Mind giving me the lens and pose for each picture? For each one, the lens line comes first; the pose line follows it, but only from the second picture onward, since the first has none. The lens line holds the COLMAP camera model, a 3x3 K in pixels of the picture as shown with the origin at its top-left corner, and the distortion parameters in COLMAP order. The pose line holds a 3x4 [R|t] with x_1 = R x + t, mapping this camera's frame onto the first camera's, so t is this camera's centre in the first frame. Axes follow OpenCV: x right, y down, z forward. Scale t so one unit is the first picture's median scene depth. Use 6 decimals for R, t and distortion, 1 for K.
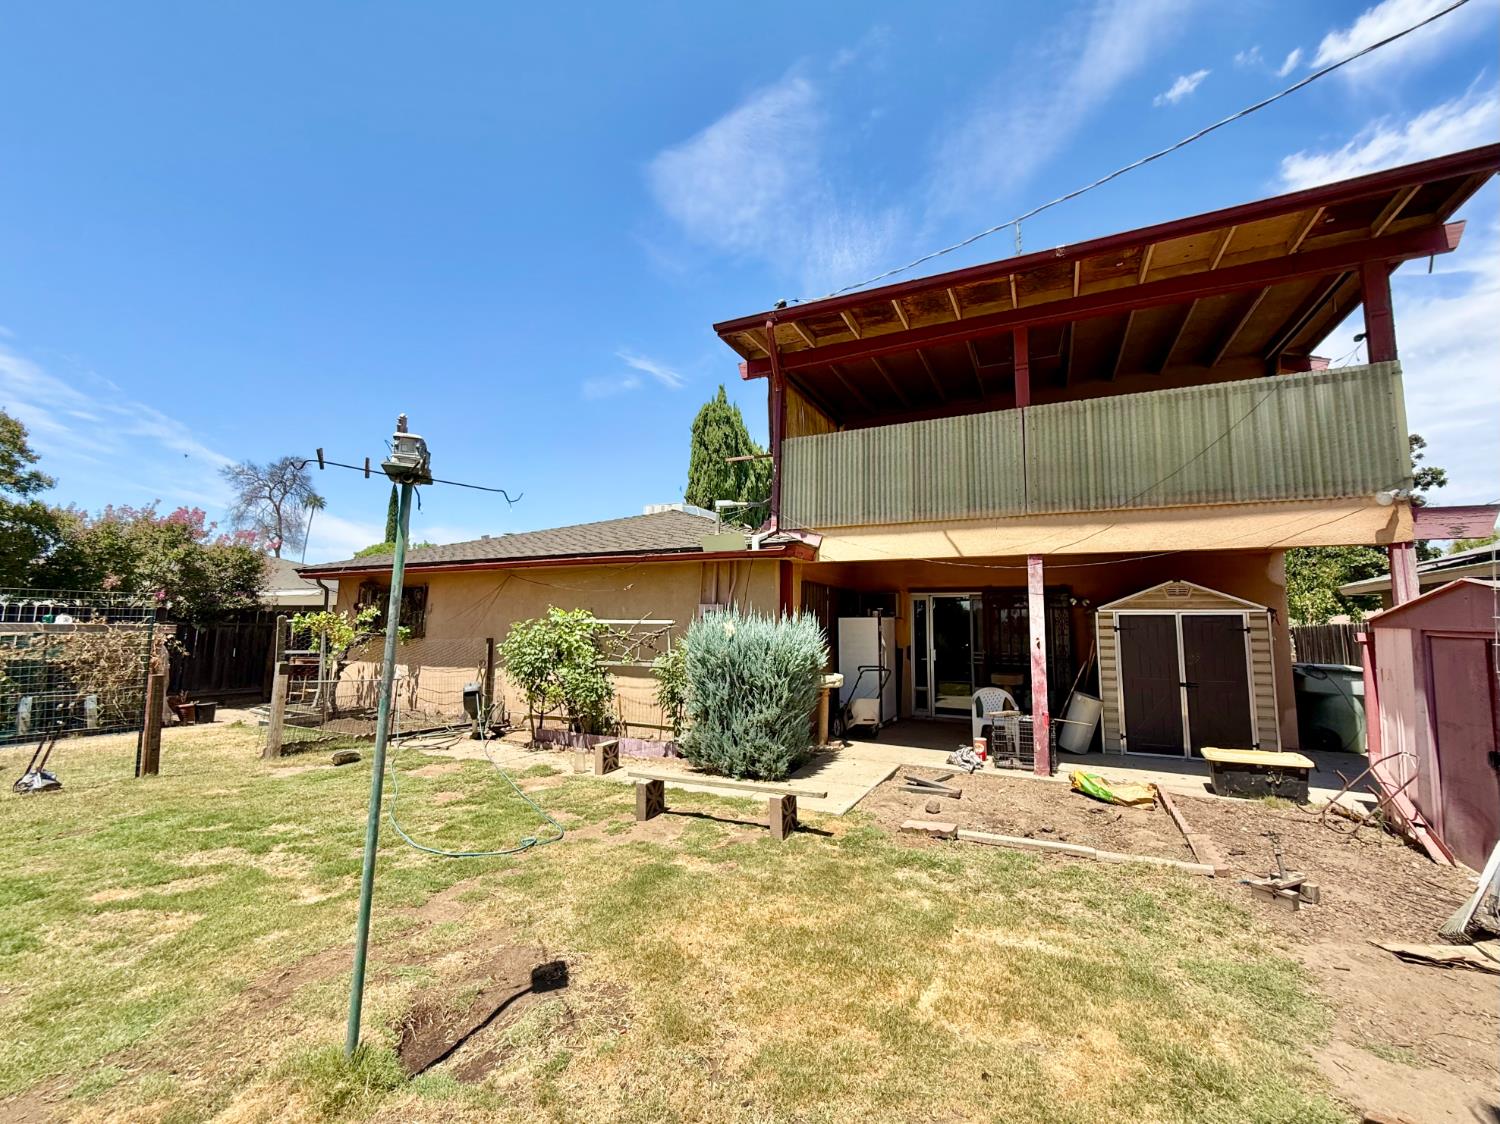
lens RADIAL K [[619.3, 0, 750.0], [0, 619.3, 562.0], [0, 0, 1]] dist [0.001195, 0.000289]
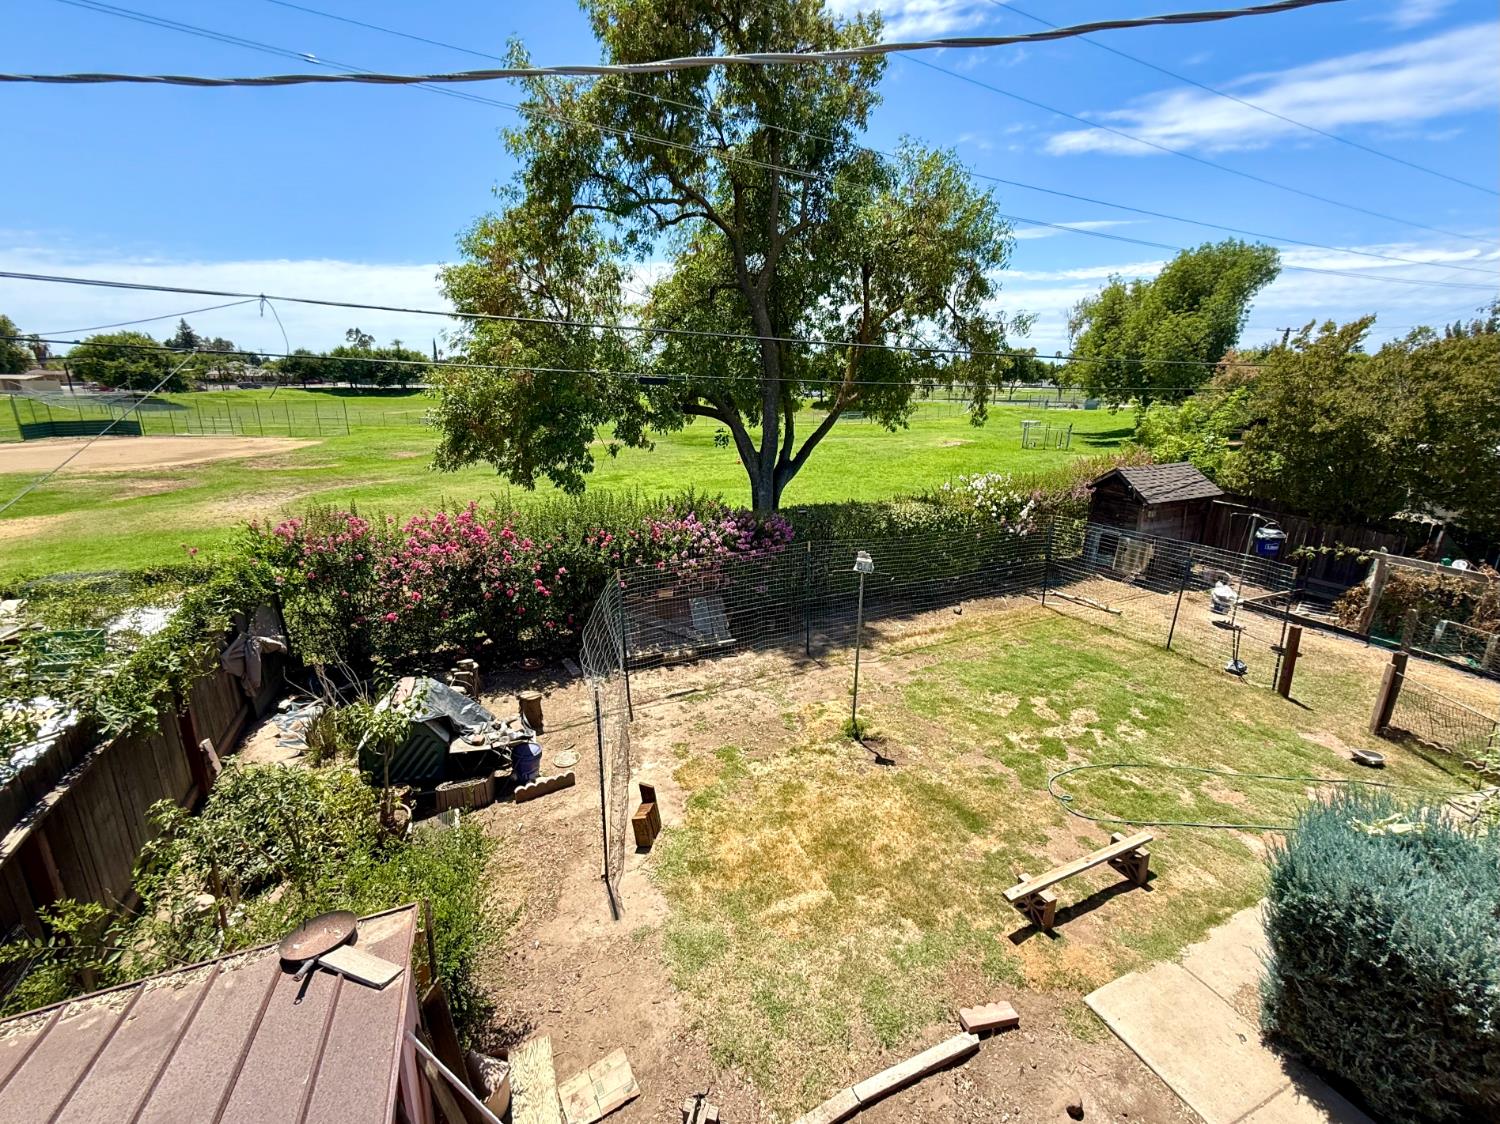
lens RADIAL K [[619.3, 0, 750.0], [0, 619.3, 562.0], [0, 0, 1]] dist [0.001195, 0.000289]
pose [[-0.644922, 0.195159, -0.738910, 1.236947], [0.079001, 0.978690, 0.189537, -0.482653], [0.760154, 0.063862, -0.646597, 1.517326]]
